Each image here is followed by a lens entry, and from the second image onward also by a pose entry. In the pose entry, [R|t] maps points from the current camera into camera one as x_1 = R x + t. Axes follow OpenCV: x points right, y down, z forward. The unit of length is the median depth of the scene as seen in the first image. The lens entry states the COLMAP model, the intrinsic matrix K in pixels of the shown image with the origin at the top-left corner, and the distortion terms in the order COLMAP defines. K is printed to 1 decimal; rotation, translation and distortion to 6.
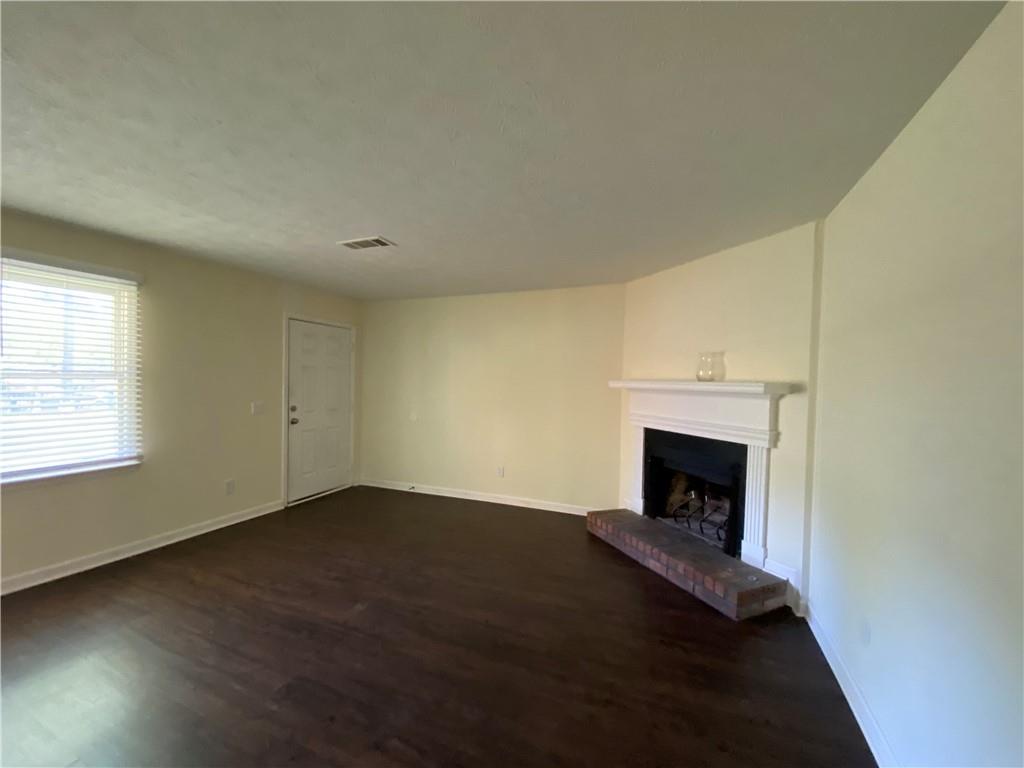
lens RADIAL K [[418.9, 0, 514.9], [0, 418.9, 392.5], [0, 0, 1]] dist [0.024314, -0.023338]
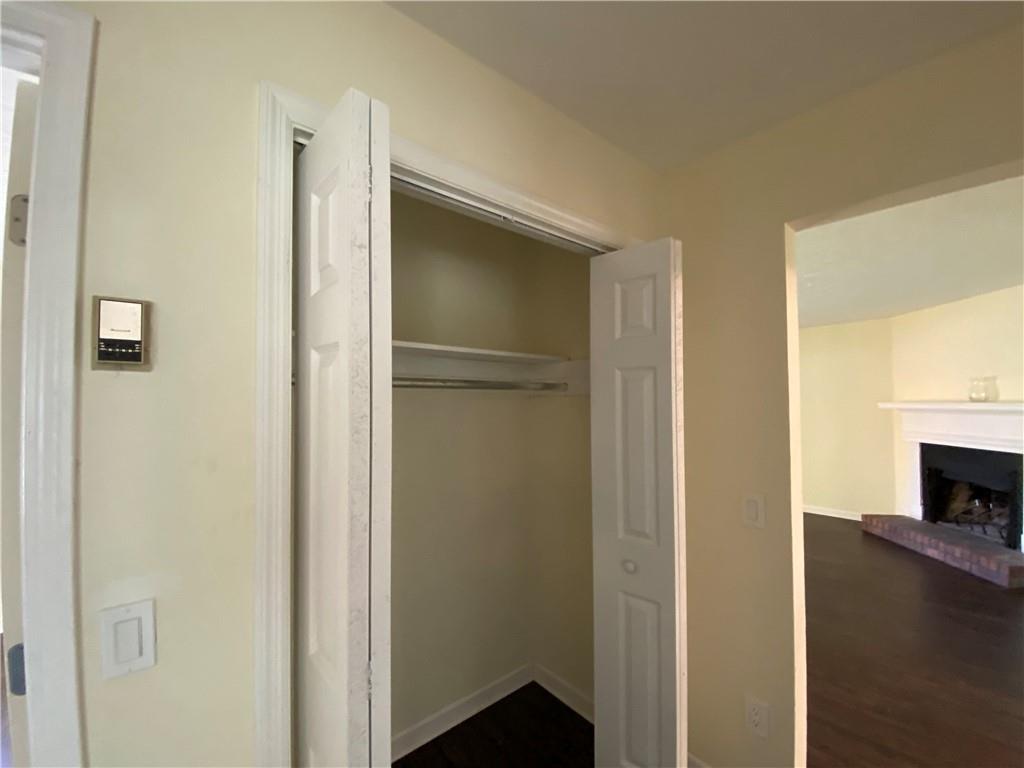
lens RADIAL K [[410.9, 0, 515.7], [0, 410.9, 392.7], [0, 0, 1]] dist [-0.000854, -0.012467]
pose [[0.875219, -0.041345, -0.481956, -0.146273], [0.014456, 0.998131, -0.059374, -0.003966], [0.483510, 0.044998, 0.874181, -0.630119]]
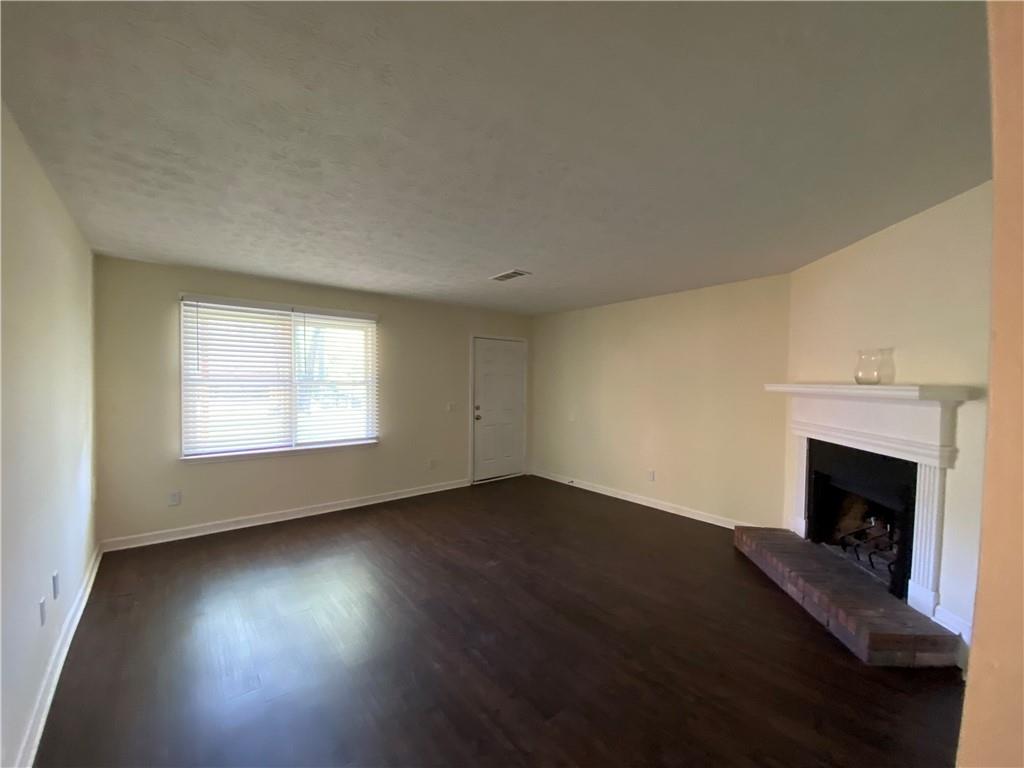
lens RADIAL K [[415.9, 0, 509.4], [0, 415.9, 392.0], [0, 0, 1]] dist [0.024931, -0.021072]
pose [[0.876972, 0.002032, -0.480536, 0.229028], [-0.006613, 0.999947, -0.007841, 0.000032], [0.480495, 0.010054, 0.876940, -0.072633]]
